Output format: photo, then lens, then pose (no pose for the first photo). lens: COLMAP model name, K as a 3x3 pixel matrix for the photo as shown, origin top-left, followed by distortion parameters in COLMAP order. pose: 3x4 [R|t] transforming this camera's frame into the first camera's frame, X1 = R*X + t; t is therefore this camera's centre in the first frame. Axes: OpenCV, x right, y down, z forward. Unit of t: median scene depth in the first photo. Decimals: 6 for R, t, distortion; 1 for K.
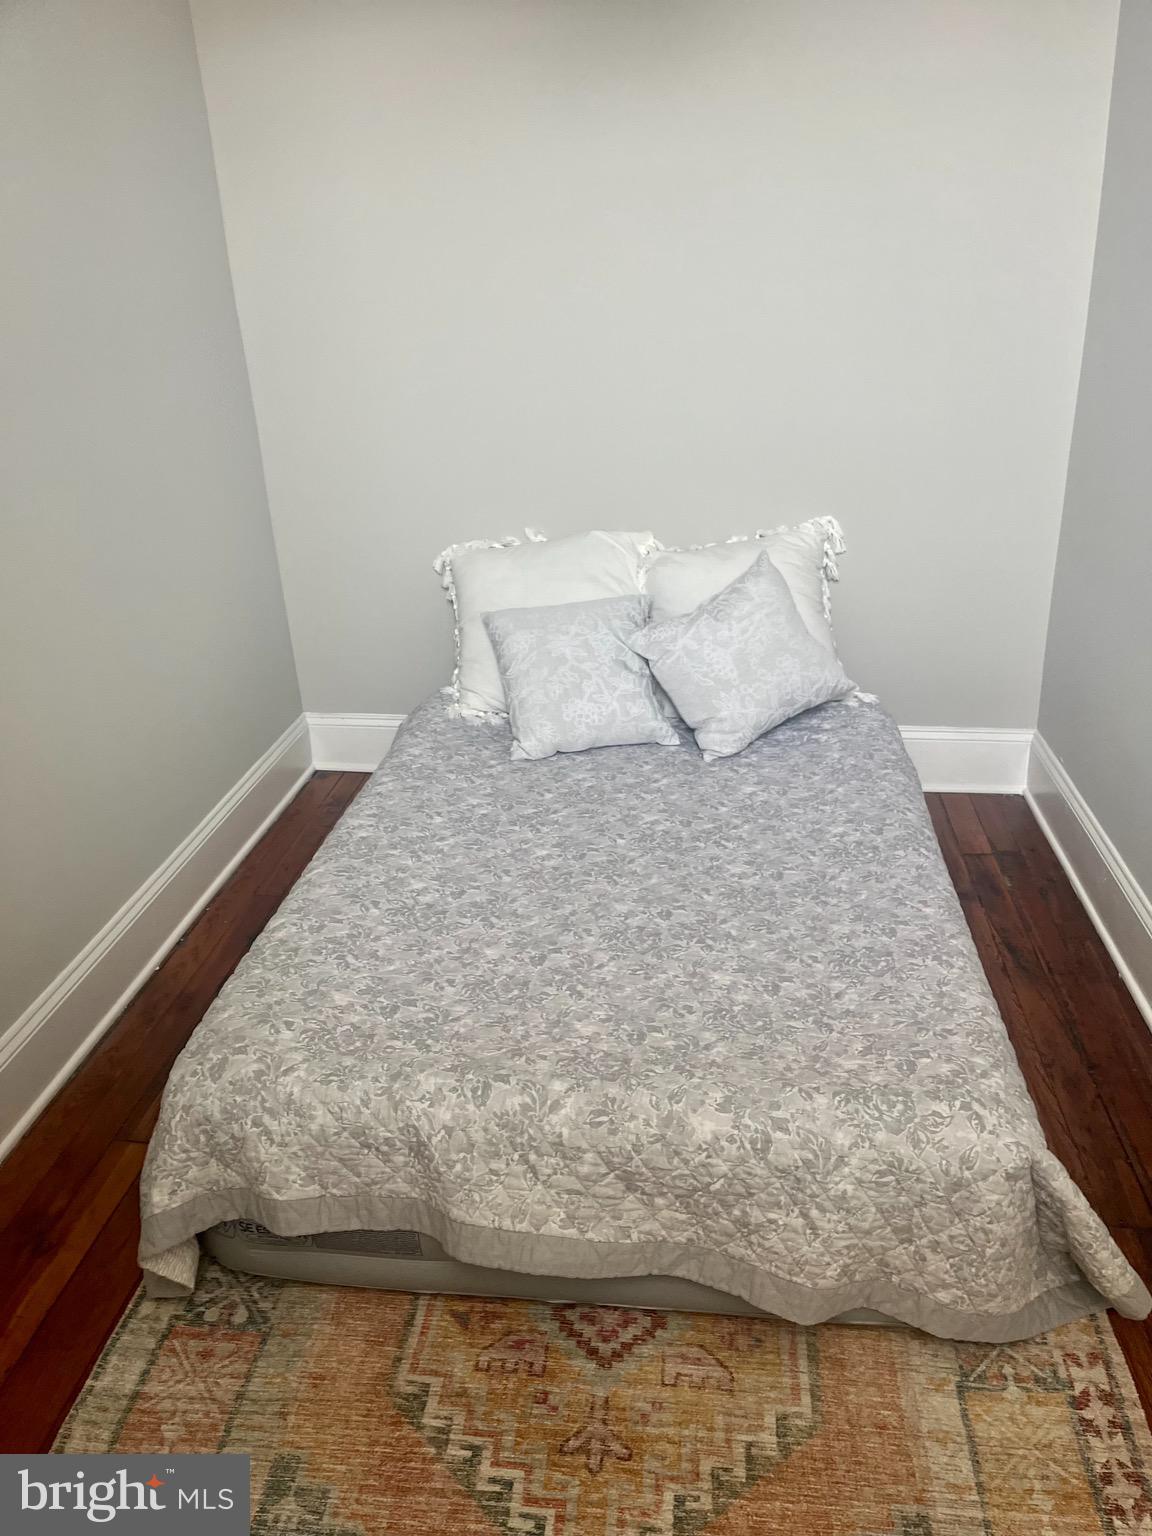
lens RADIAL K [[1160.2, 0, 576.0], [0, 1160.2, 768.0], [0, 0, 1]] dist [0.062364, -0.066484]
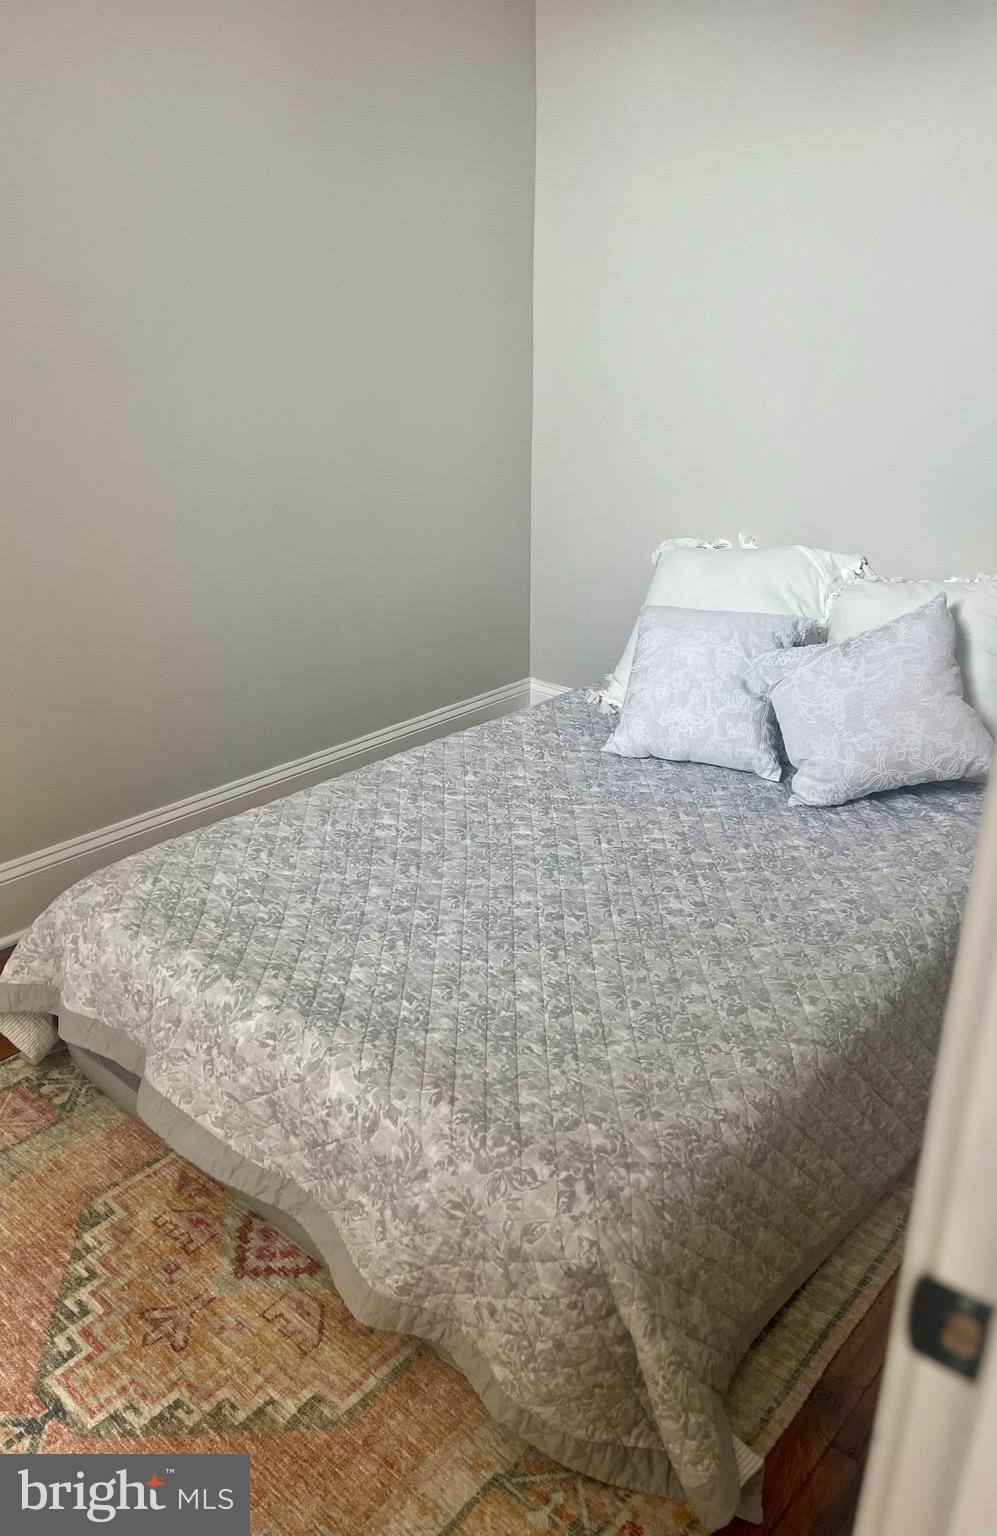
lens RADIAL K [[1147.4, 0, 498.5], [0, 1147.4, 768.0], [0, 0, 1]] dist [0.064480, -0.068537]
pose [[0.823253, 0.253448, -0.507956, 0.647681], [-0.260493, 0.963692, 0.058655, -0.046967], [0.504379, 0.084031, 0.859384, 0.199700]]
